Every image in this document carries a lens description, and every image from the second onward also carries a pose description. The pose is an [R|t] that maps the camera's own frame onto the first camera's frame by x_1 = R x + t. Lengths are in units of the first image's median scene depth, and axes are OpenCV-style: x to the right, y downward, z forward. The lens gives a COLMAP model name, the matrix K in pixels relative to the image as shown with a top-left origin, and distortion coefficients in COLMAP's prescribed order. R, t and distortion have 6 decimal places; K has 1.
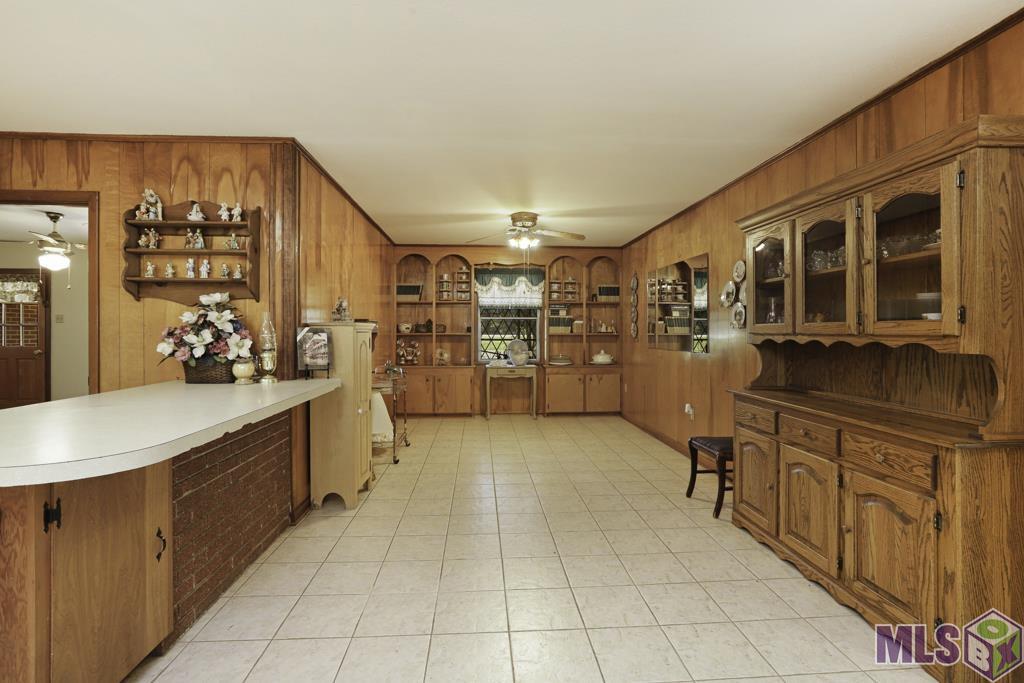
lens RADIAL K [[476.3, 0, 509.8], [0, 476.3, 329.9], [0, 0, 1]] dist [-0.048181, 0.021931]
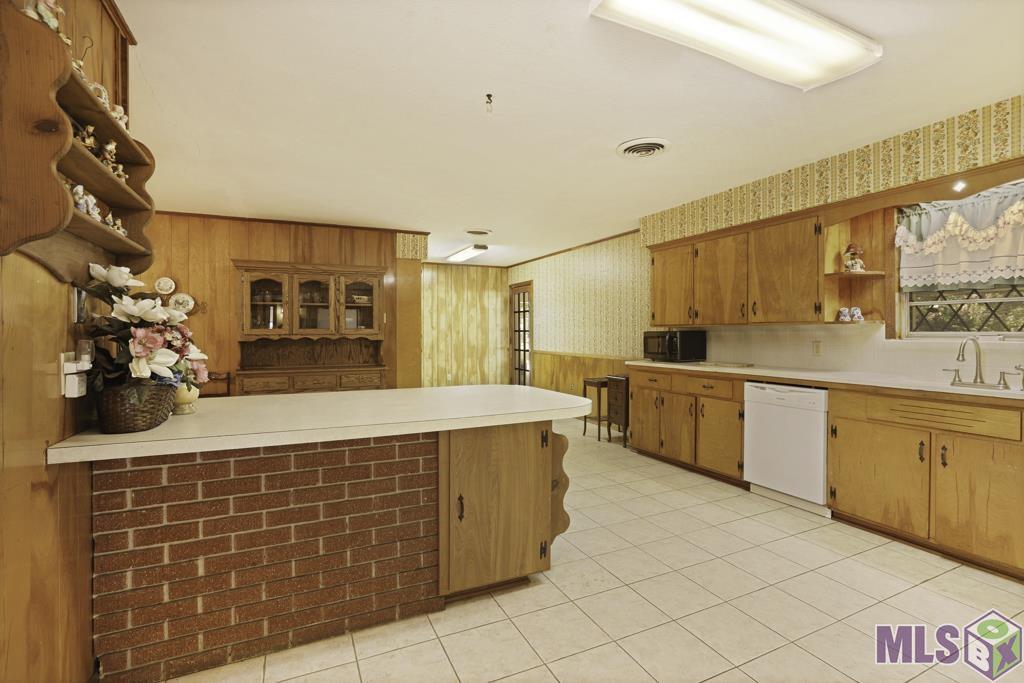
lens RADIAL K [[476.3, 0, 509.8], [0, 476.3, 329.9], [0, 0, 1]] dist [-0.048181, 0.021931]
pose [[-0.365323, 0.005034, 0.930867, -1.294234], [0.001378, 0.999987, -0.004867, 0.000524], [-0.930880, -0.000496, -0.365326, 0.764630]]
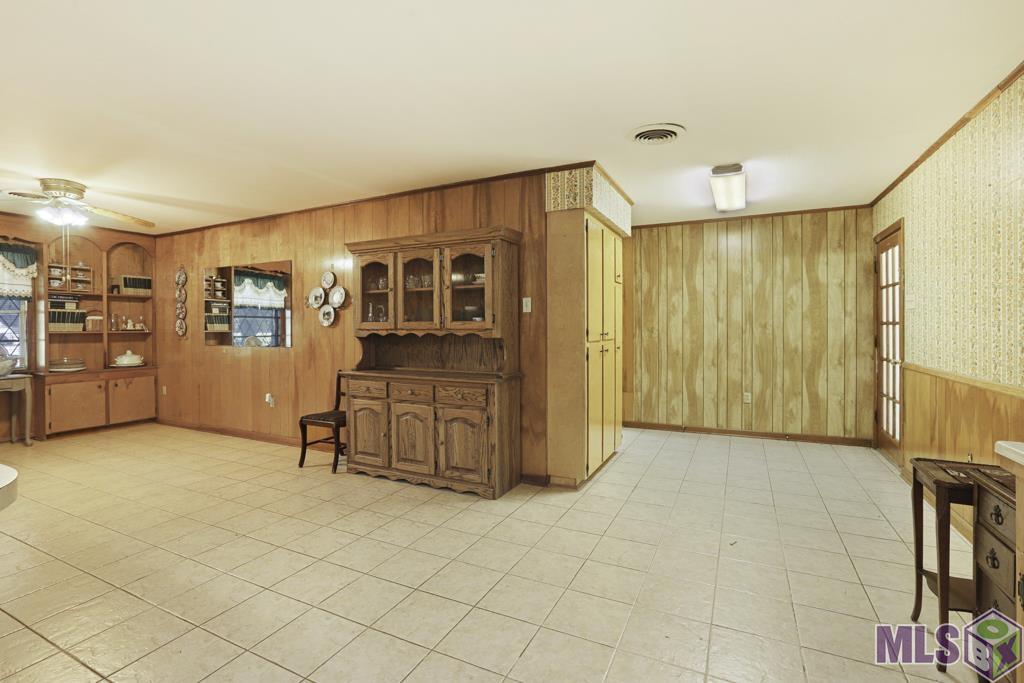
lens RADIAL K [[476.3, 0, 509.8], [0, 476.3, 329.9], [0, 0, 1]] dist [-0.048181, 0.021931]
pose [[0.495171, -0.007592, 0.868763, -0.464330], [0.002233, 0.999970, 0.007466, 0.000227], [-0.868793, -0.001757, 0.495172, -0.057942]]
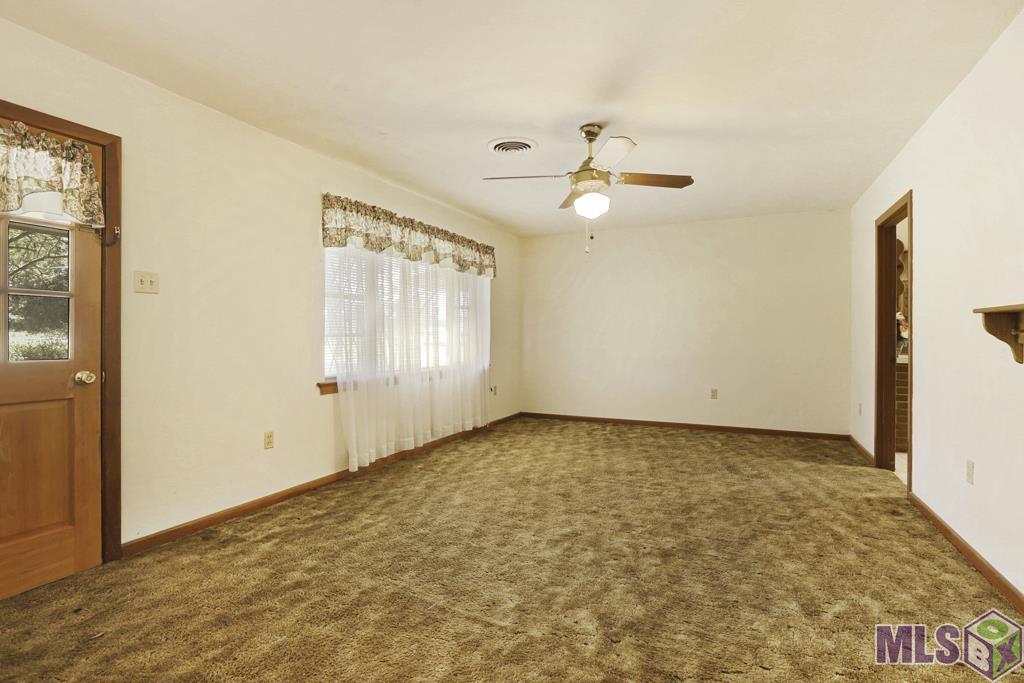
lens RADIAL K [[504.9, 0, 512.0], [0, 504.9, 341.5], [0, 0, 1]] dist [-0.056363, 0.026545]
pose [[0.482807, -0.007850, 0.875692, -2.643774], [-0.000020, 0.999960, 0.008975, 0.045072], [-0.875727, -0.004351, 0.482788, 1.258938]]
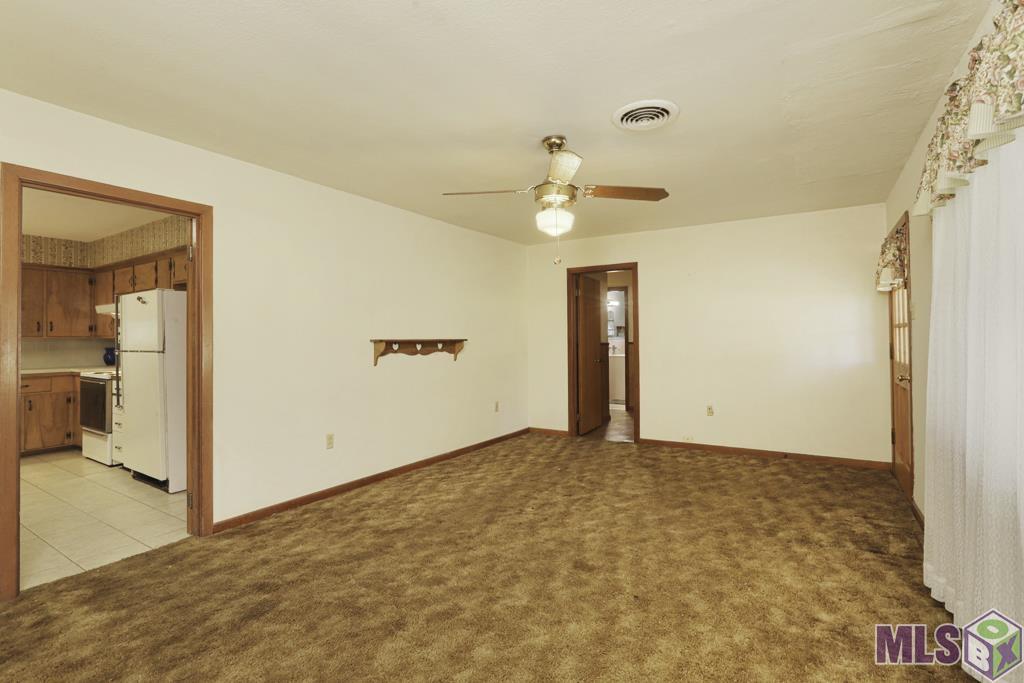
lens RADIAL K [[480.1, 0, 502.6], [0, 480.1, 331.5], [0, 0, 1]] dist [0.000324, 0.000218]
pose [[-0.596476, -0.004544, -0.802618, -0.734870], [0.011672, 0.999829, -0.014335, 0.000495], [0.802546, -0.017918, -0.596321, 2.148001]]
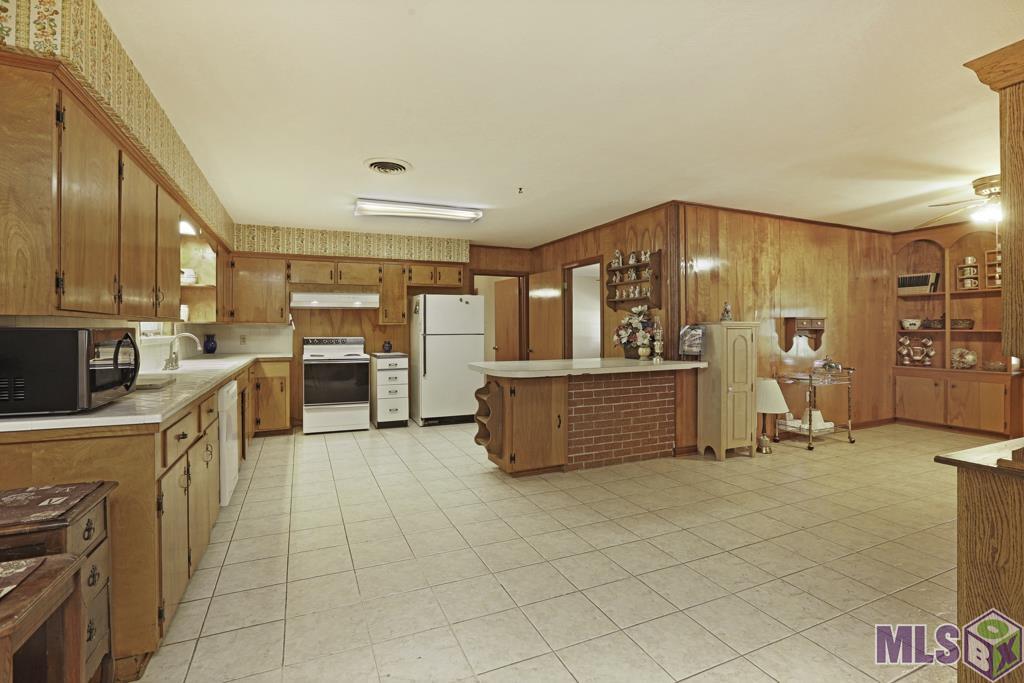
lens RADIAL K [[476.3, 0, 509.8], [0, 476.3, 329.9], [0, 0, 1]] dist [-0.048181, 0.021931]
pose [[0.344737, -0.000344, -0.938699, 0.798654], [0.005696, 0.999982, 0.001725, 0.002608], [0.938682, -0.005941, 0.344732, -0.021432]]
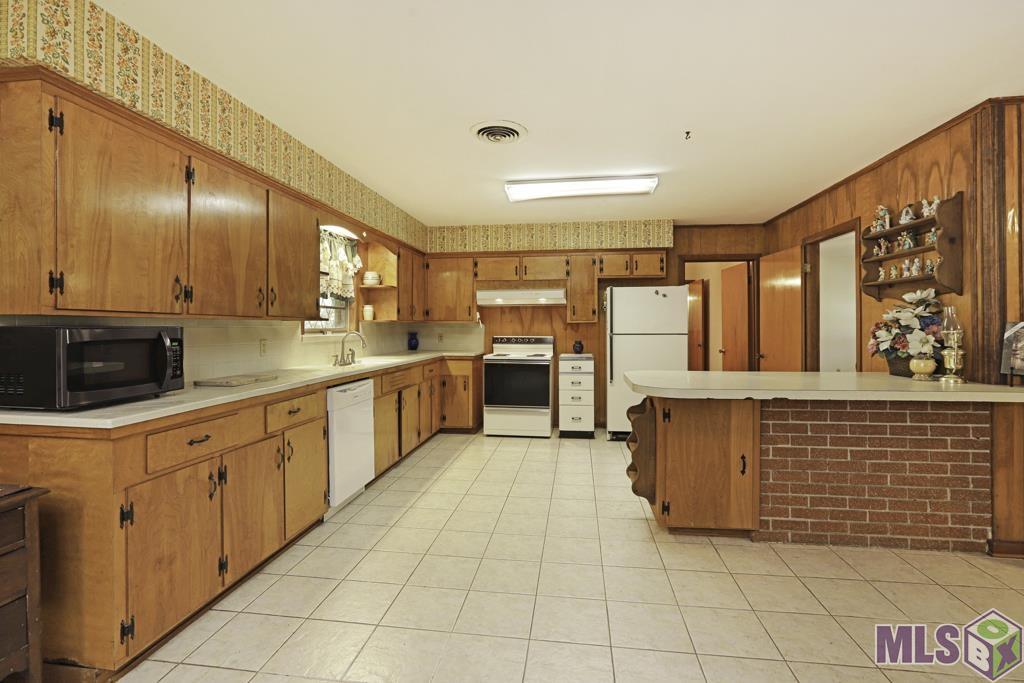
lens RADIAL K [[476.3, 0, 509.8], [0, 476.3, 329.9], [0, 0, 1]] dist [-0.048181, 0.021931]
pose [[-0.200708, 0.003107, -0.979646, 0.545082], [0.003932, 0.999989, 0.002366, 0.002824], [0.979643, -0.003377, -0.200718, 0.323601]]
